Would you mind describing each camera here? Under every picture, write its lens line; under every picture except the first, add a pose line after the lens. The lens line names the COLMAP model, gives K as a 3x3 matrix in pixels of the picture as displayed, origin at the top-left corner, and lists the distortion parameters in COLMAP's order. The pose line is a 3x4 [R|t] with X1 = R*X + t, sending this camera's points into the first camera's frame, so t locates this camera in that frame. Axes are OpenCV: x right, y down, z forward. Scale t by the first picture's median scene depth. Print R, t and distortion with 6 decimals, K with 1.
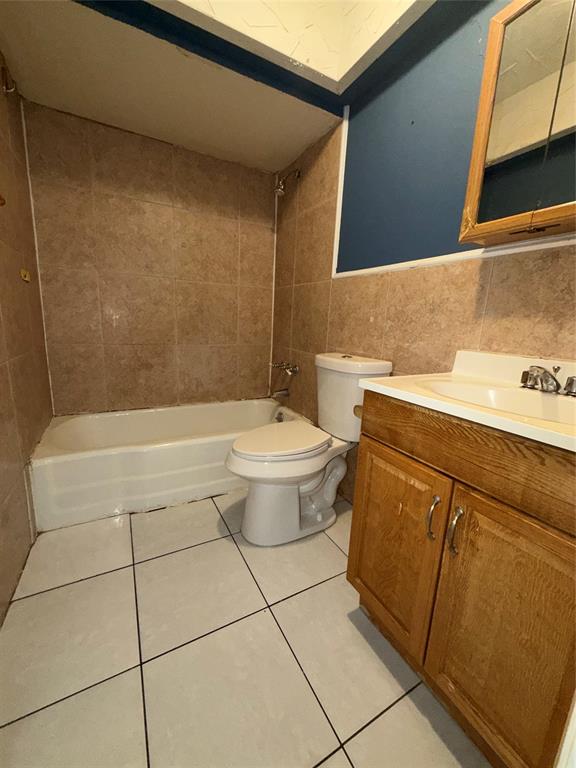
lens RADIAL K [[306.1, 0, 287.8], [0, 306.1, 382.2], [0, 0, 1]] dist [-0.001764, 0.000457]
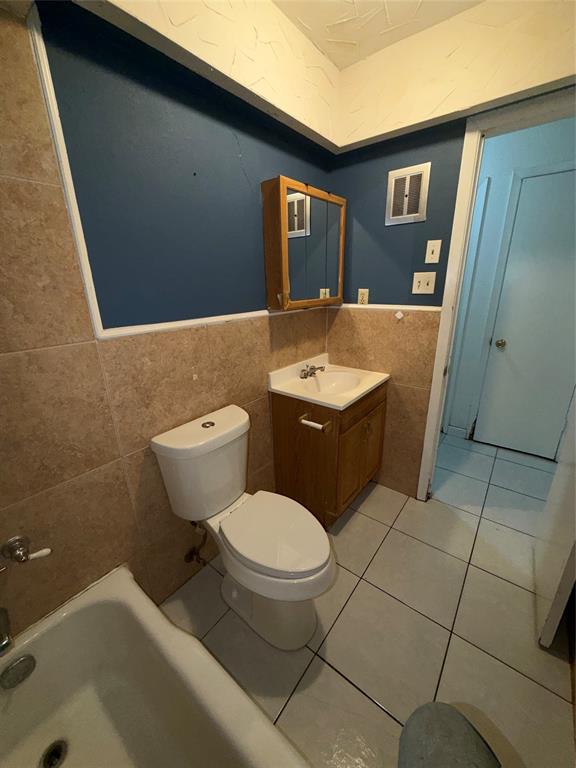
lens RADIAL K [[306.1, 0, 288.2], [0, 306.1, 383.8], [0, 0, 1]] dist [-0.001764, 0.000457]
pose [[-0.397316, -0.324617, 0.858349, -0.686080], [0.187796, 0.886789, 0.422301, -0.578122], [-0.898261, 0.328981, -0.291374, 1.150781]]
